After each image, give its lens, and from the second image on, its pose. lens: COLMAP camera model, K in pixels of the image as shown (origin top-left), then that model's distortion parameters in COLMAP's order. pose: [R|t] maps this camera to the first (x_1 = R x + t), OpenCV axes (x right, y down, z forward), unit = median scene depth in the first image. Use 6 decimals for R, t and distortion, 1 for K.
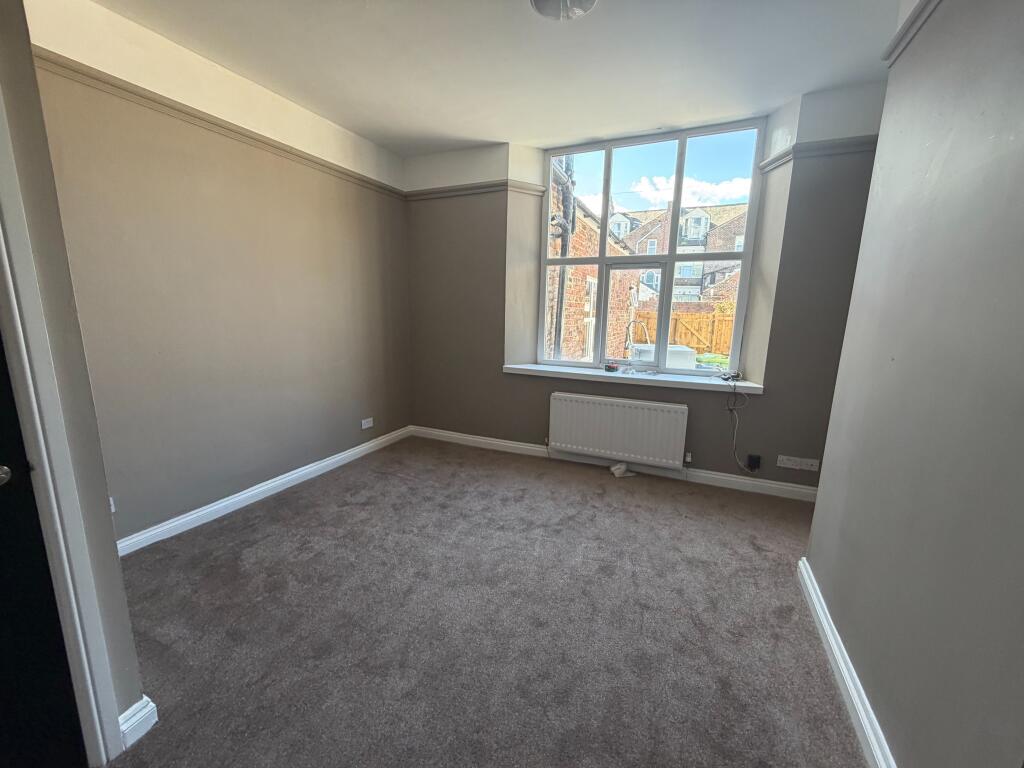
lens RADIAL K [[406.4, 0, 512.0], [0, 406.4, 384.0], [0, 0, 1]] dist [0.000405, 0.000062]
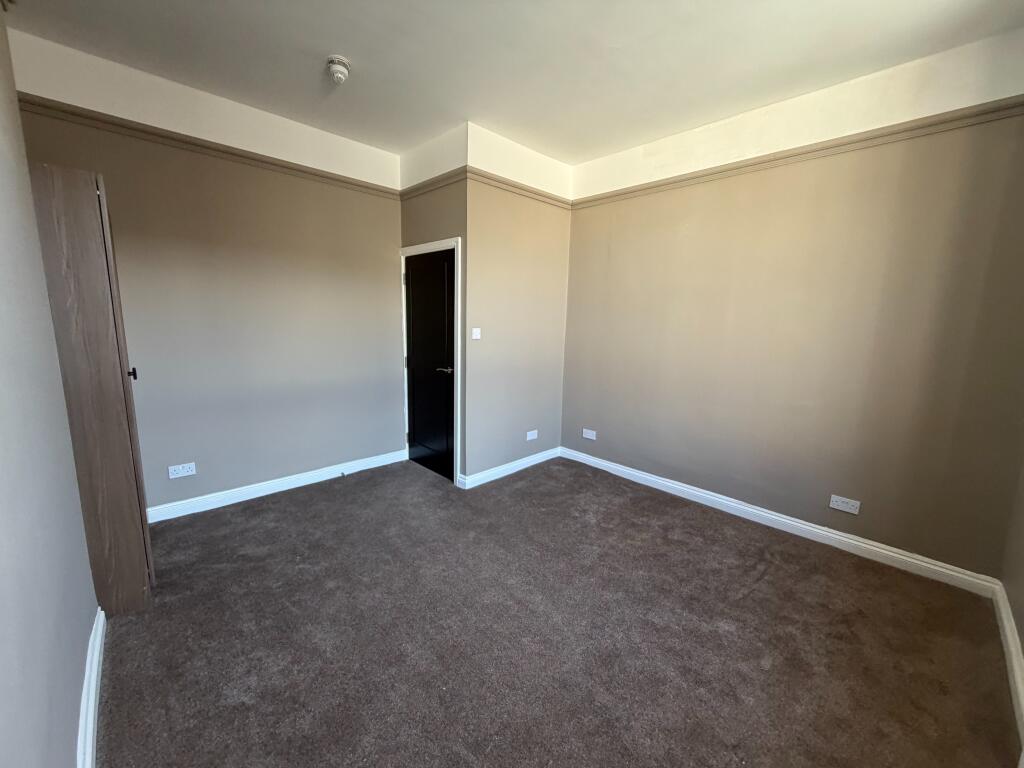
lens RADIAL K [[409.0, 0, 505.3], [0, 409.0, 383.7], [0, 0, 1]] dist [0.005007, 0.000192]
pose [[-0.375741, 0.121181, -0.918768, 0.503938], [-0.193250, 0.959373, 0.205569, -0.139555], [0.906352, 0.254792, -0.337057, 0.764377]]
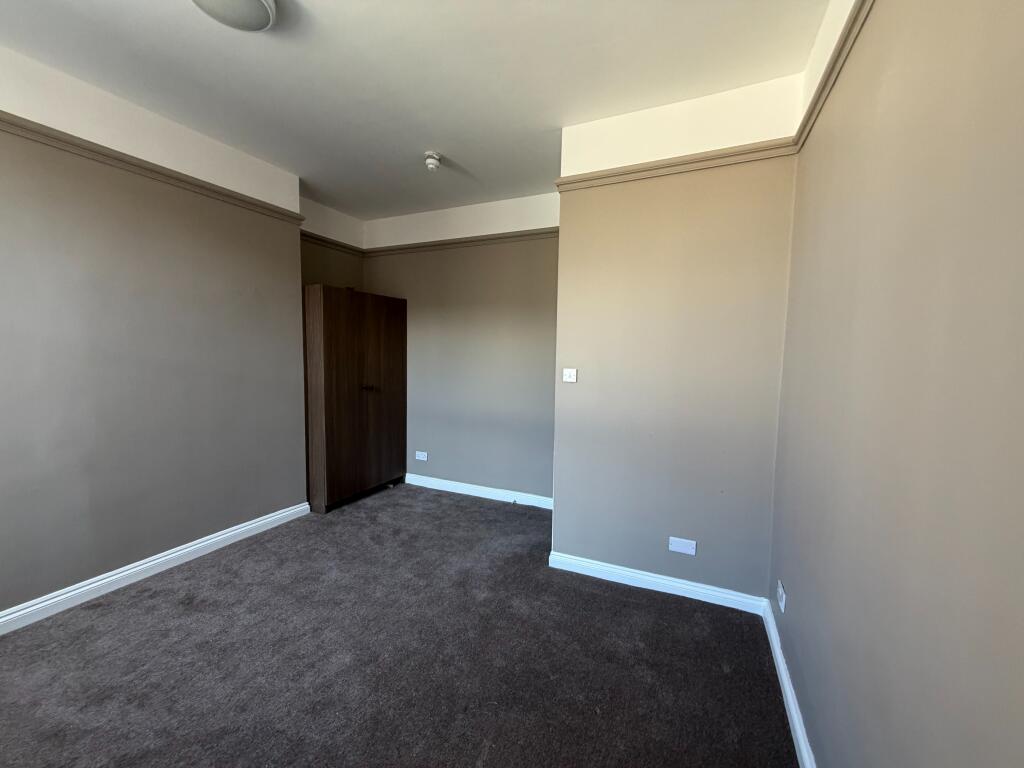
lens RADIAL K [[409.0, 0, 505.3], [0, 409.0, 383.7], [0, 0, 1]] dist [0.005007, 0.000192]
pose [[-0.999362, -0.032964, 0.013743, -0.270630], [-0.028414, 0.966996, 0.253201, -0.218203], [-0.021636, 0.252649, -0.967316, 1.102225]]
